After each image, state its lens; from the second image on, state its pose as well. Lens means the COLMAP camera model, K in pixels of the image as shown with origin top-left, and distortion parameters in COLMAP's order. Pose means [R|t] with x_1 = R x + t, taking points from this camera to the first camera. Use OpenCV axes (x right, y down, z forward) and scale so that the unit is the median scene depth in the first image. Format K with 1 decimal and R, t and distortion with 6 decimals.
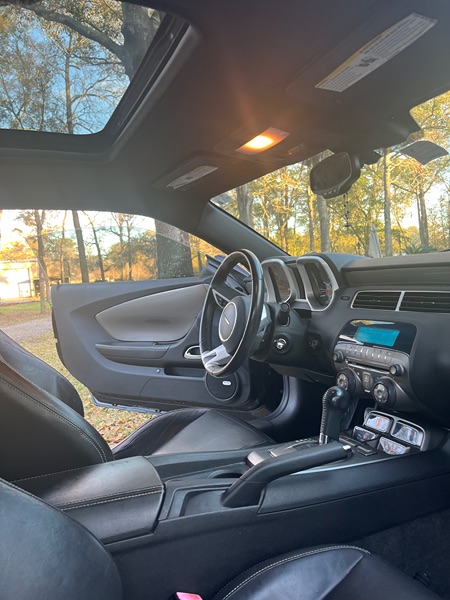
lens RADIAL K [[475.0, 0, 229.3], [0, 475.0, 300.2], [0, 0, 1]] dist [0.024915, -0.018872]
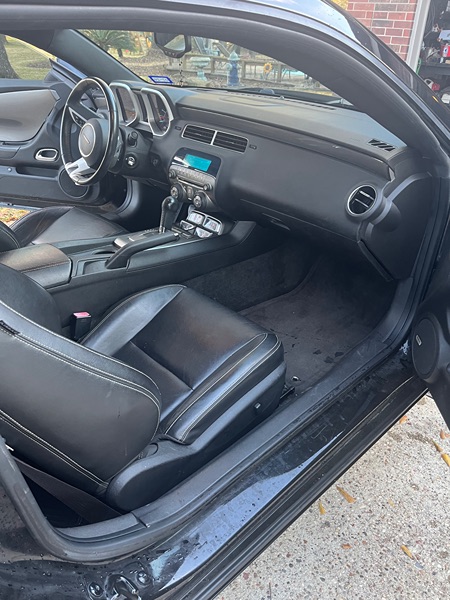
lens RADIAL K [[456.3, 0, 227.8], [0, 456.3, 299.1], [0, 0, 1]] dist [0.026391, -0.044620]
pose [[0.940338, -0.072944, 0.332330, -0.106588], [-0.077555, 0.905082, 0.418105, -0.135981], [-0.331285, -0.418934, 0.845426, -0.410757]]
